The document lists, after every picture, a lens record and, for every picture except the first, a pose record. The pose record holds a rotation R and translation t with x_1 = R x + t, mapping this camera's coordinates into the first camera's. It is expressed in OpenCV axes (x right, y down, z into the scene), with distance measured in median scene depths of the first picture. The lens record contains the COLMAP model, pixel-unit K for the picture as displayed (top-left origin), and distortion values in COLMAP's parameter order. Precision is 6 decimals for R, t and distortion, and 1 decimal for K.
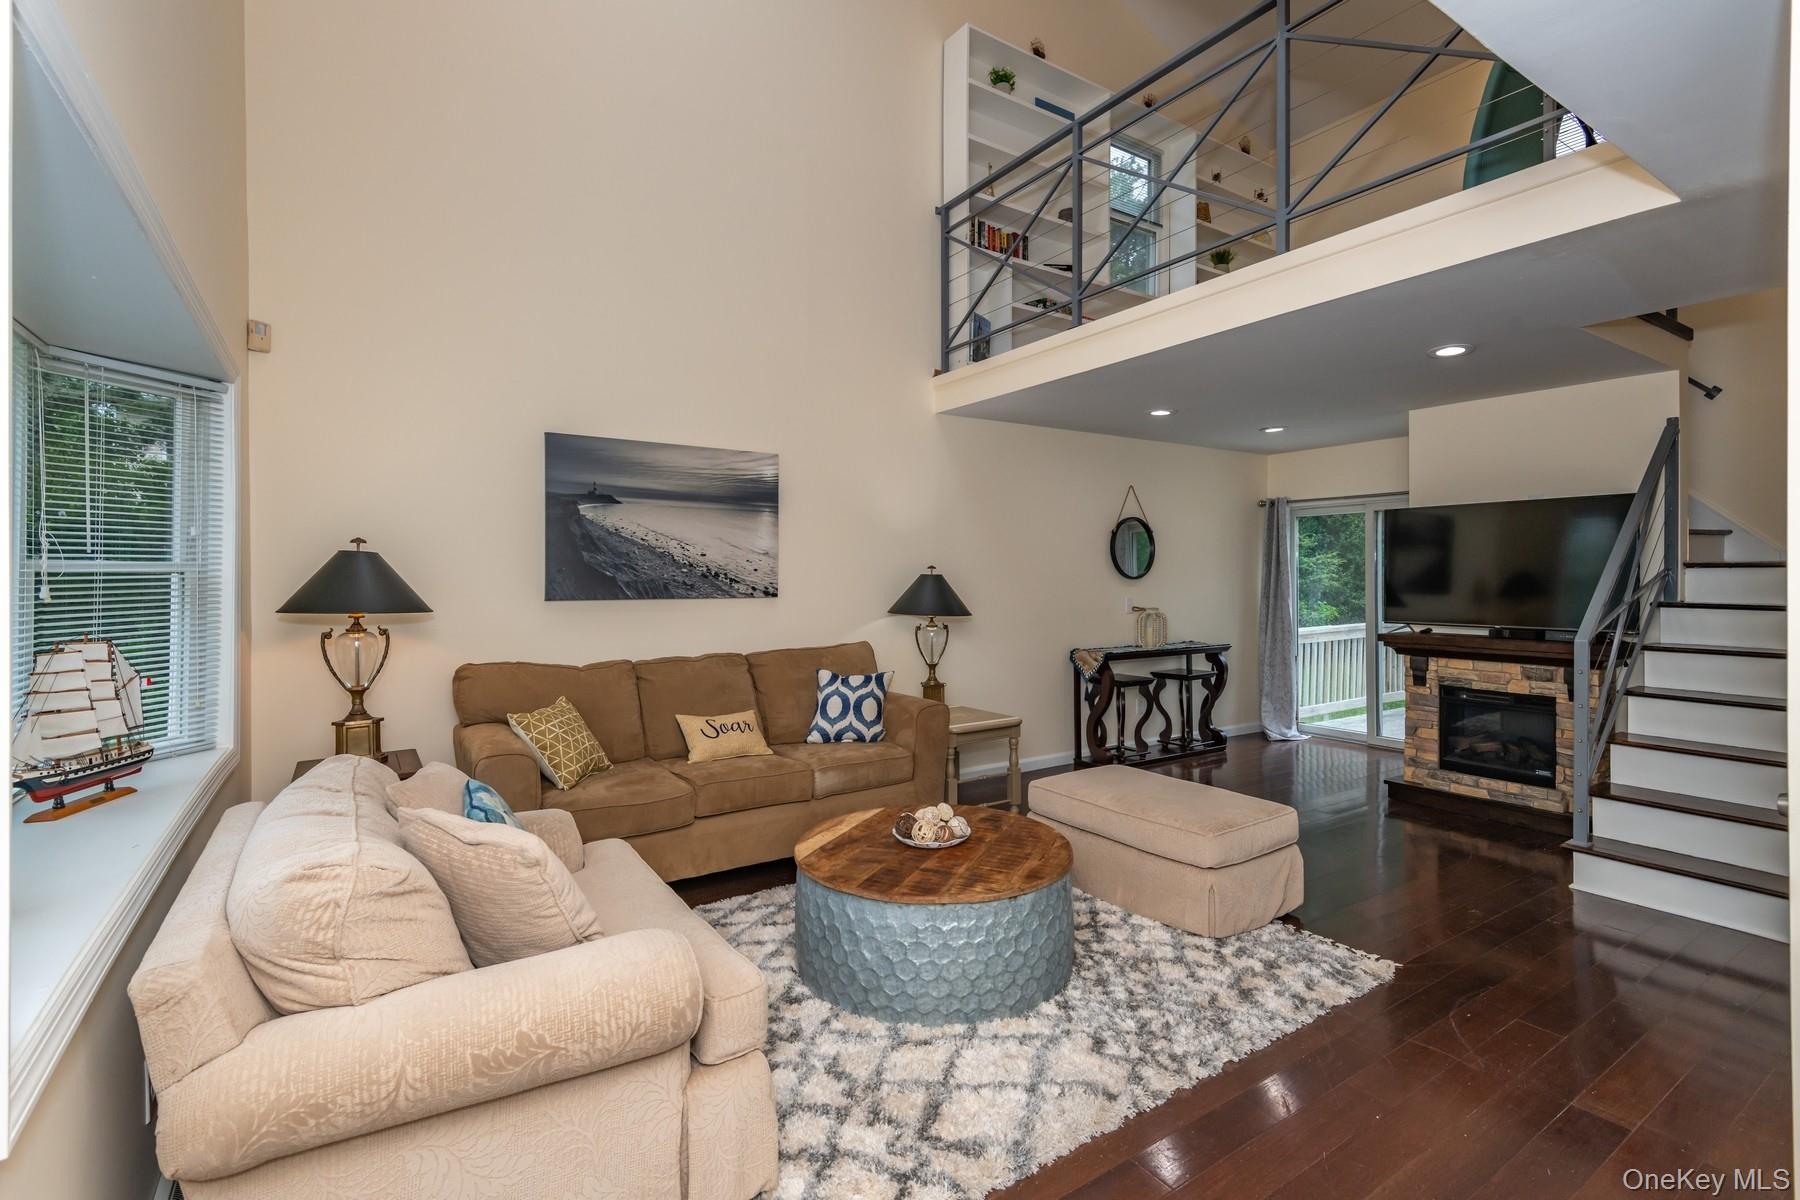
lens RADIAL K [[815.6, 0, 912.7], [0, 815.6, 577.8], [0, 0, 1]] dist [0.013077, -0.006081]
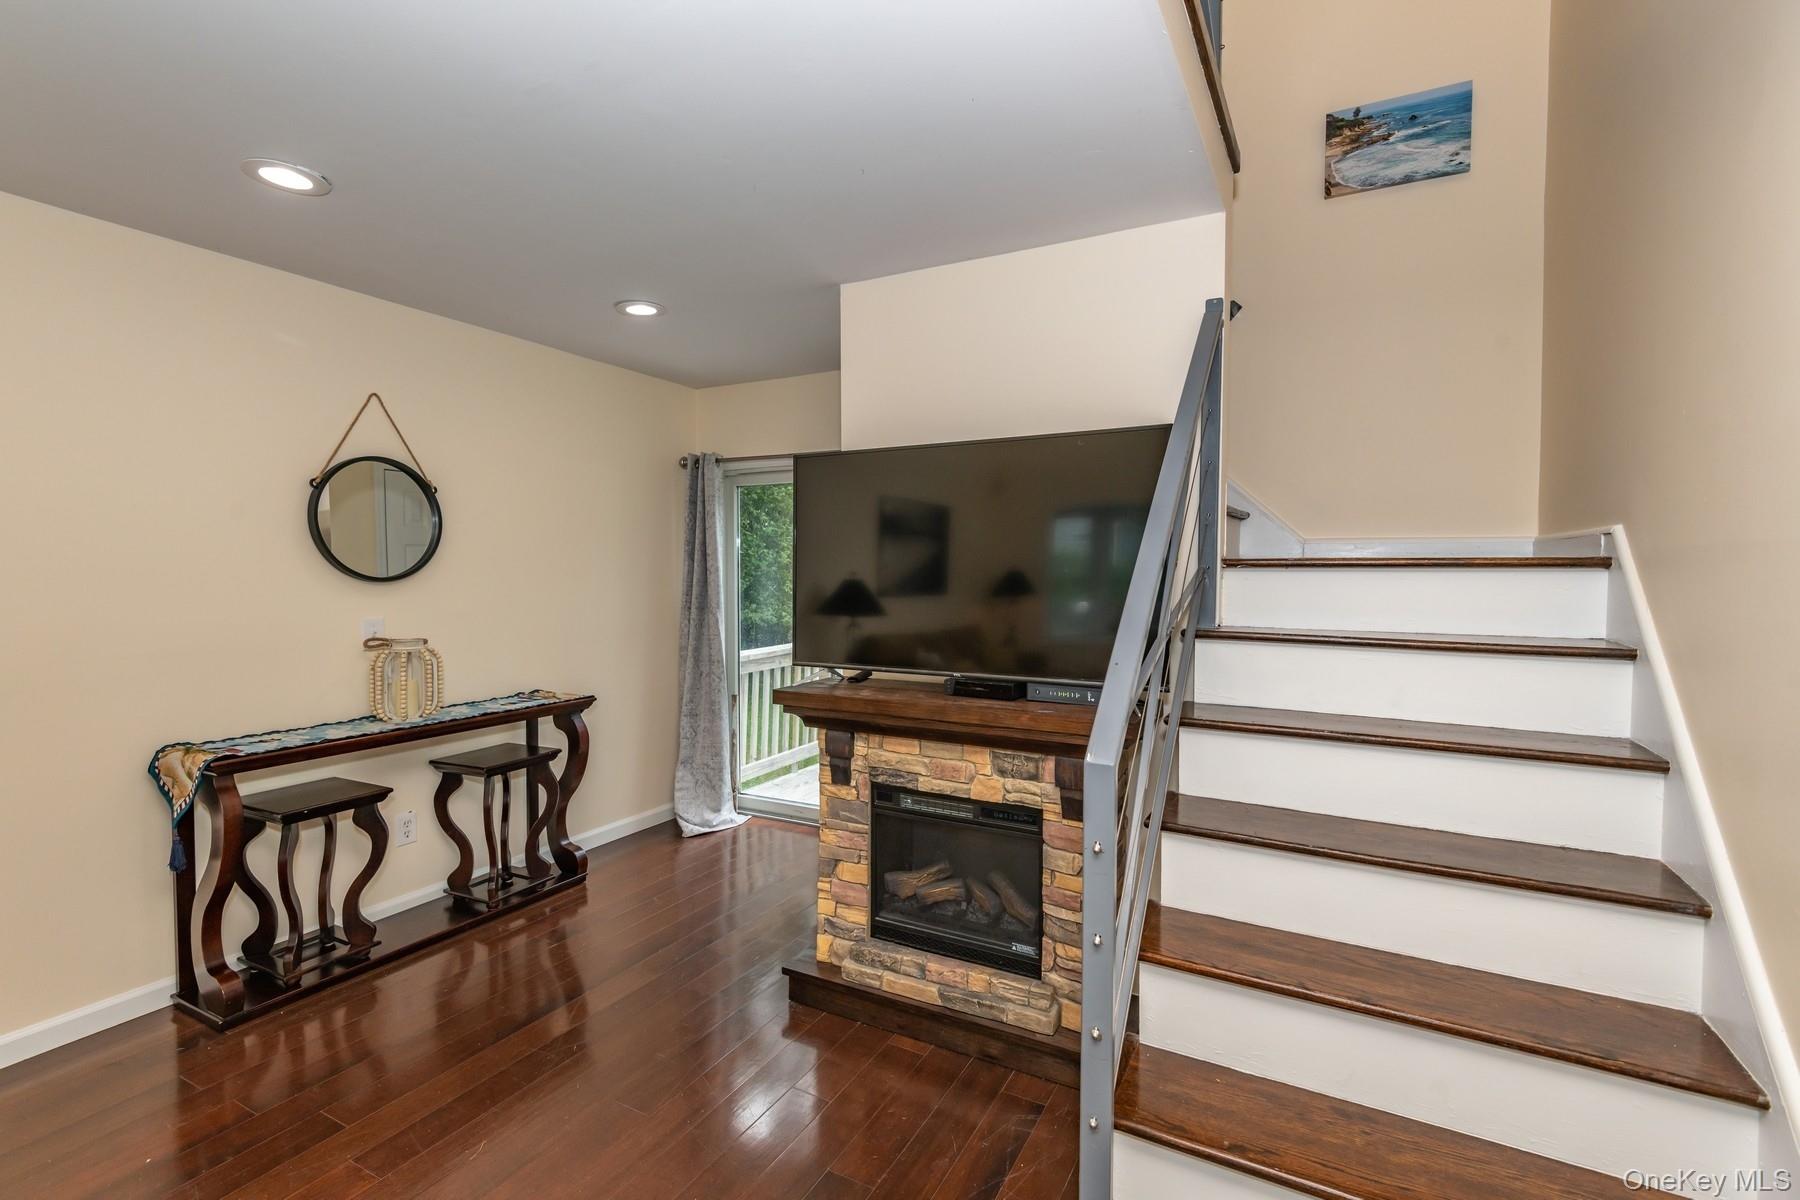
lens RADIAL K [[815.6, 0, 895.9], [0, 815.6, 591.9], [0, 0, 1]] dist [0.013077, -0.006081]
pose [[0.886062, -0.009527, 0.463469, 0.405011], [-0.001711, 0.999715, 0.023820, -0.006989], [-0.463563, -0.021899, 0.885793, 0.514121]]
